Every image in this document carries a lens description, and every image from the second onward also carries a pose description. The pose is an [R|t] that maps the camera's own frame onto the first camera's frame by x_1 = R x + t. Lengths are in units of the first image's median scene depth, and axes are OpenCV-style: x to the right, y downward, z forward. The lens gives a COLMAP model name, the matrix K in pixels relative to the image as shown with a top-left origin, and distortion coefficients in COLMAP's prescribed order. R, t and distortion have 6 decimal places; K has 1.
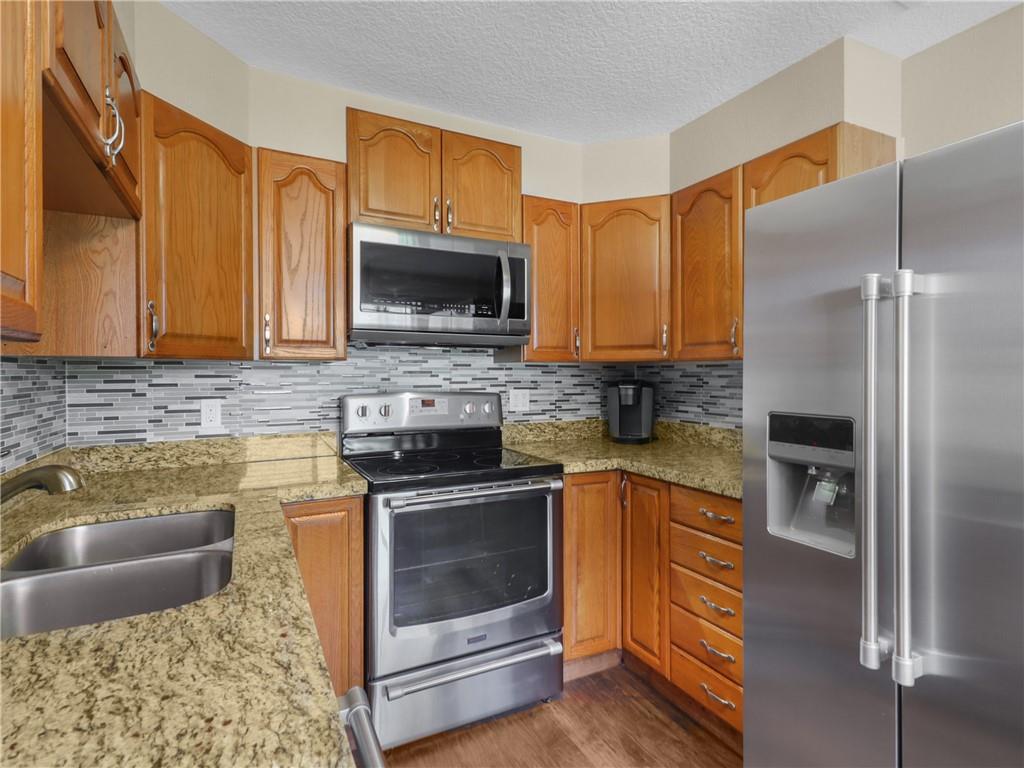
lens RADIAL K [[527.6, 0, 515.3], [0, 527.6, 379.7], [0, 0, 1]] dist [0.019600, -0.001092]
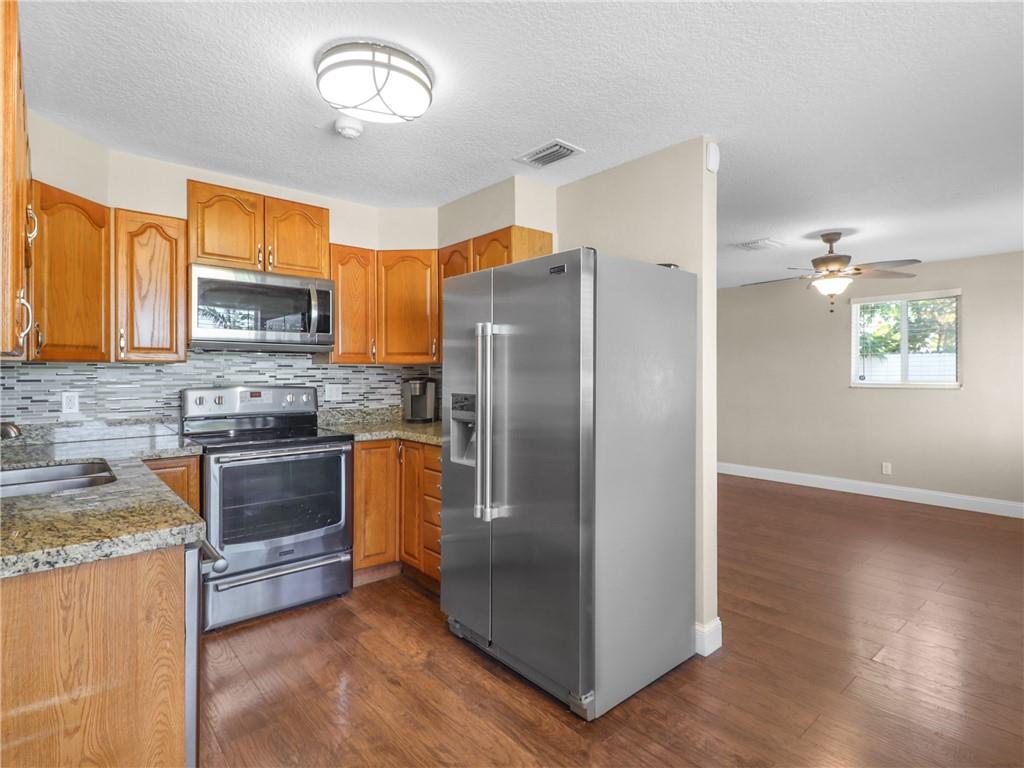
lens RADIAL K [[529.8, 0, 518.4], [0, 529.8, 376.6], [0, 0, 1]] dist [0.016298, -0.013599]
pose [[0.970126, -0.000675, 0.242599, 0.169794], [0.001913, 0.999986, -0.004866, 0.007873], [-0.242592, 0.005184, 0.970115, -0.513570]]
